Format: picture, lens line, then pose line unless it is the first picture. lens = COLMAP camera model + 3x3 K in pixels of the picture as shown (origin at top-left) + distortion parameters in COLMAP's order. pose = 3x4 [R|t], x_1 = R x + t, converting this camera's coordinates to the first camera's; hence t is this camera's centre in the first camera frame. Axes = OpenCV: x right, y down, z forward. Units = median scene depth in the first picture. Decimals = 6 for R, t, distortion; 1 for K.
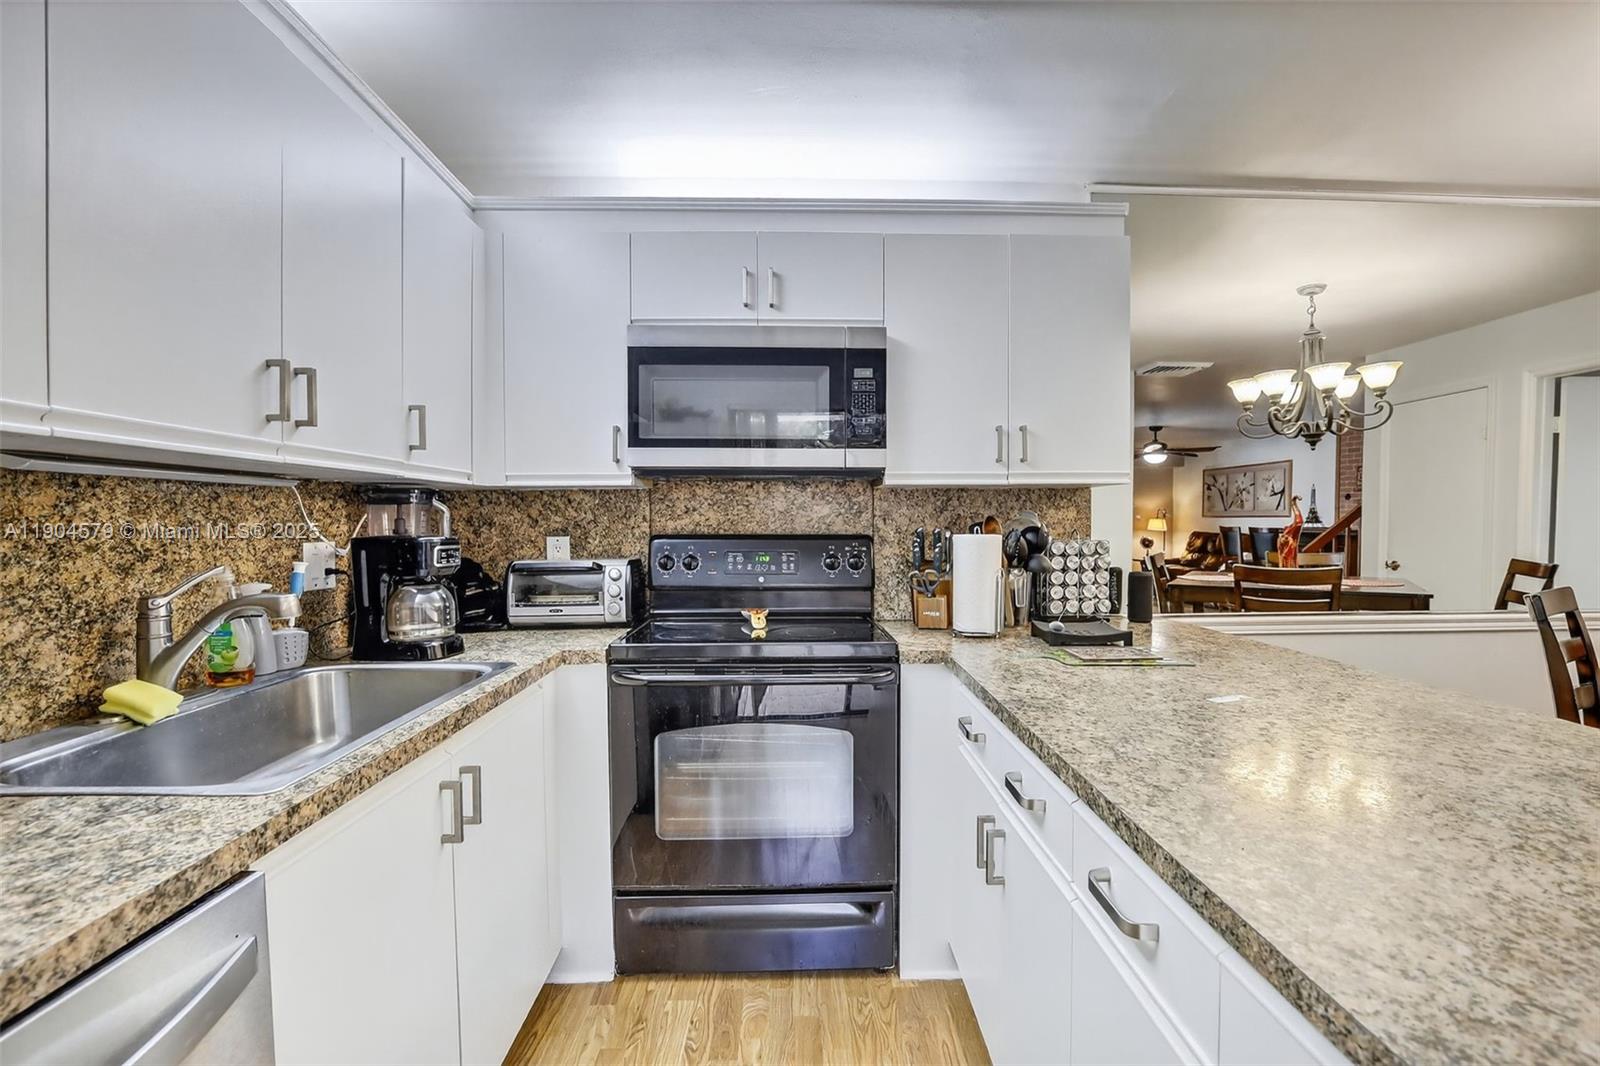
lens RADIAL K [[731.5, 0, 813.6], [0, 731.5, 538.5], [0, 0, 1]] dist [-0.041935, 0.009185]
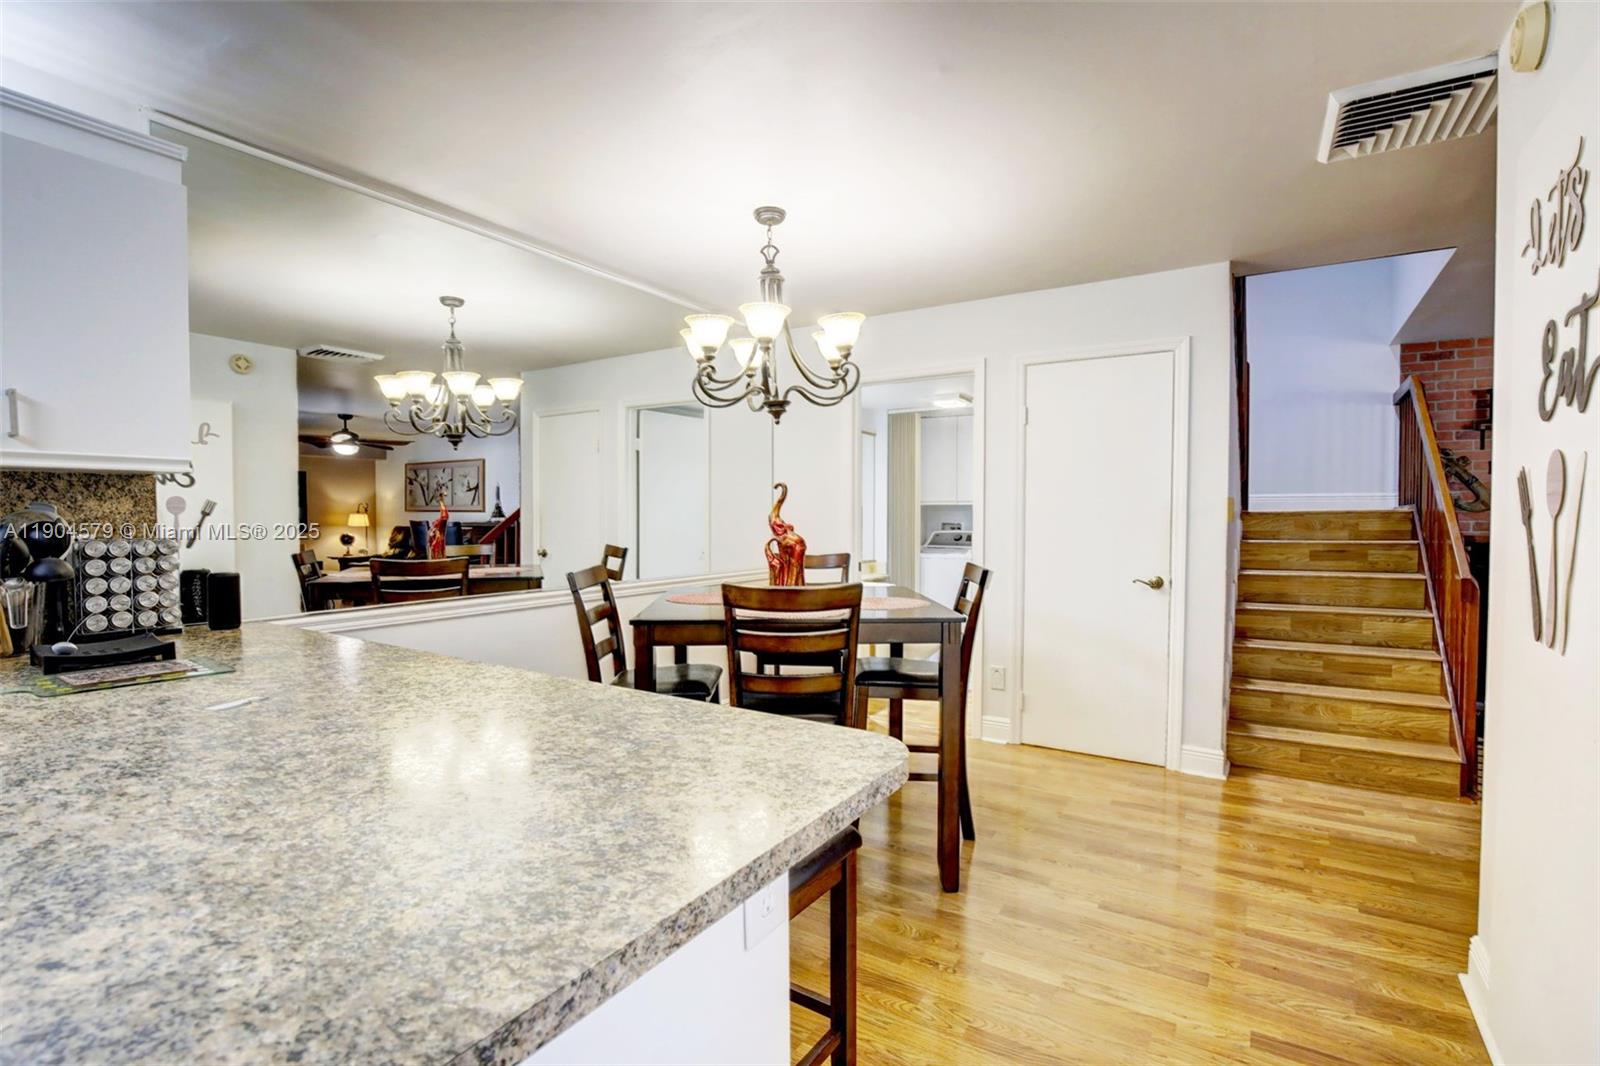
lens RADIAL K [[731.5, 0, 813.6], [0, 731.5, 538.5], [0, 0, 1]] dist [-0.041935, 0.009185]
pose [[0.553724, -0.023904, 0.832357, 0.123768], [0.017628, 0.999700, 0.016983, 0.002290], [-0.832514, 0.005269, 0.553980, -0.085606]]
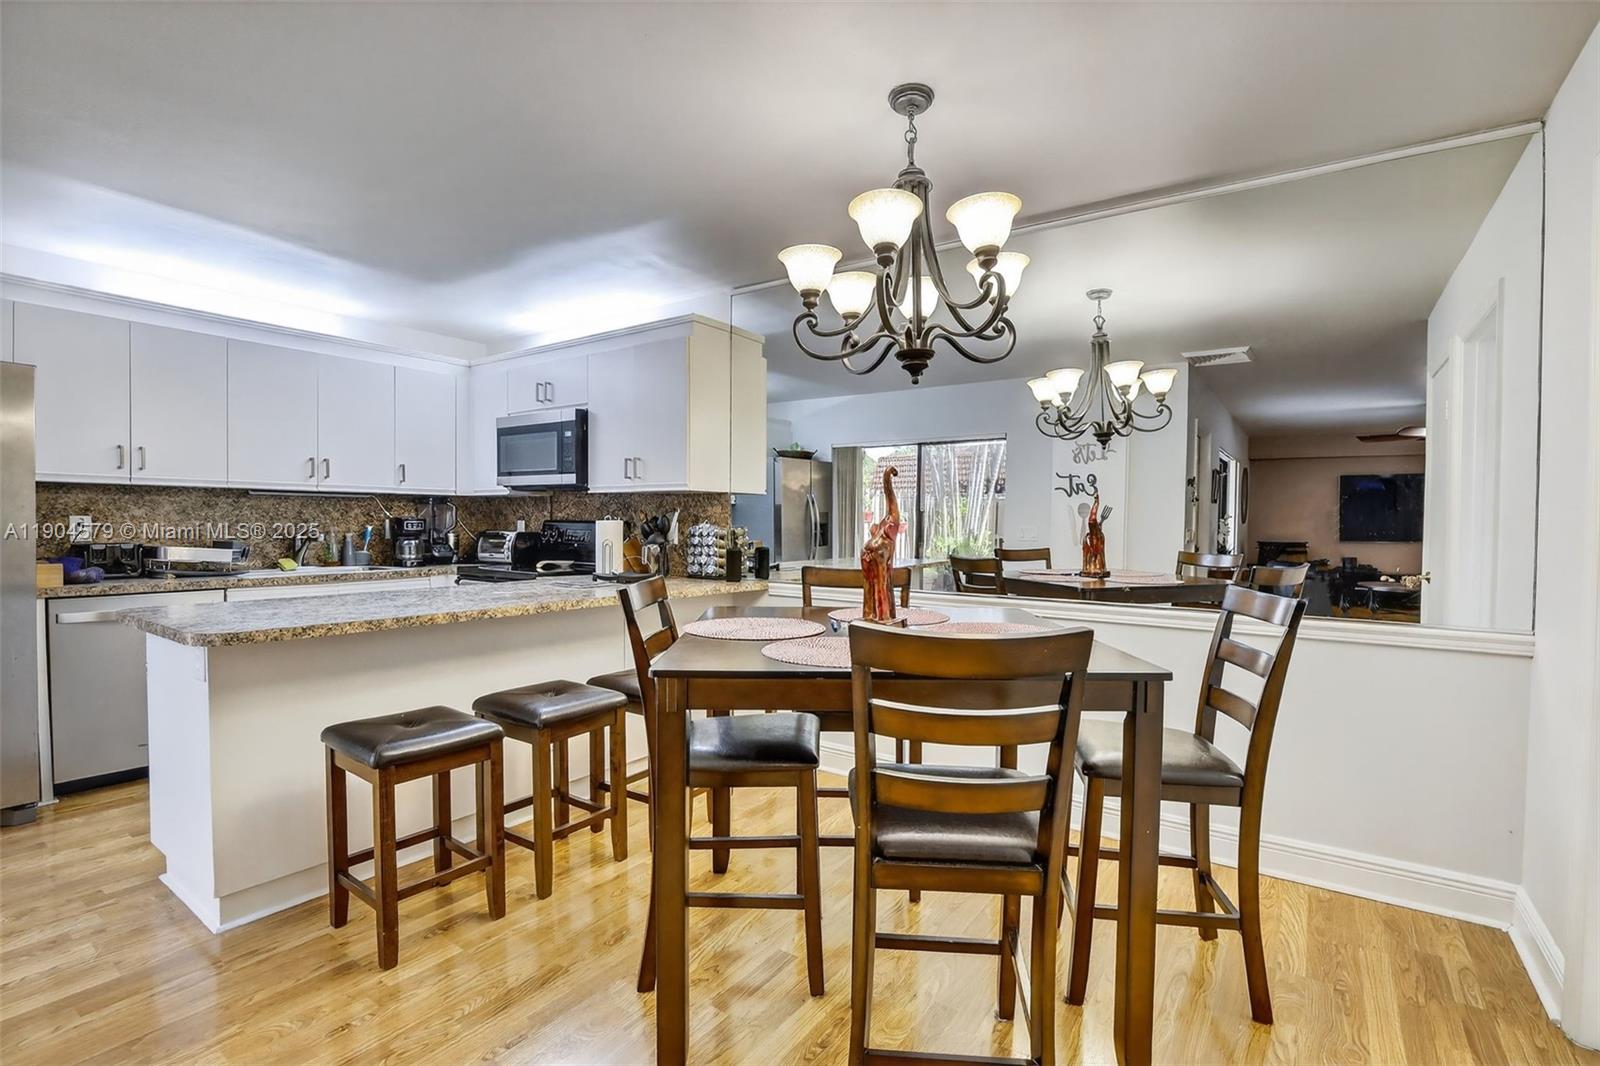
lens RADIAL K [[731.5, 0, 813.6], [0, 731.5, 538.5], [0, 0, 1]] dist [-0.041935, 0.009185]
pose [[0.807843, 0.026747, -0.588791, 1.456549], [-0.026318, 0.999610, 0.009301, 0.007264], [0.588810, 0.007982, 0.808232, -0.121552]]
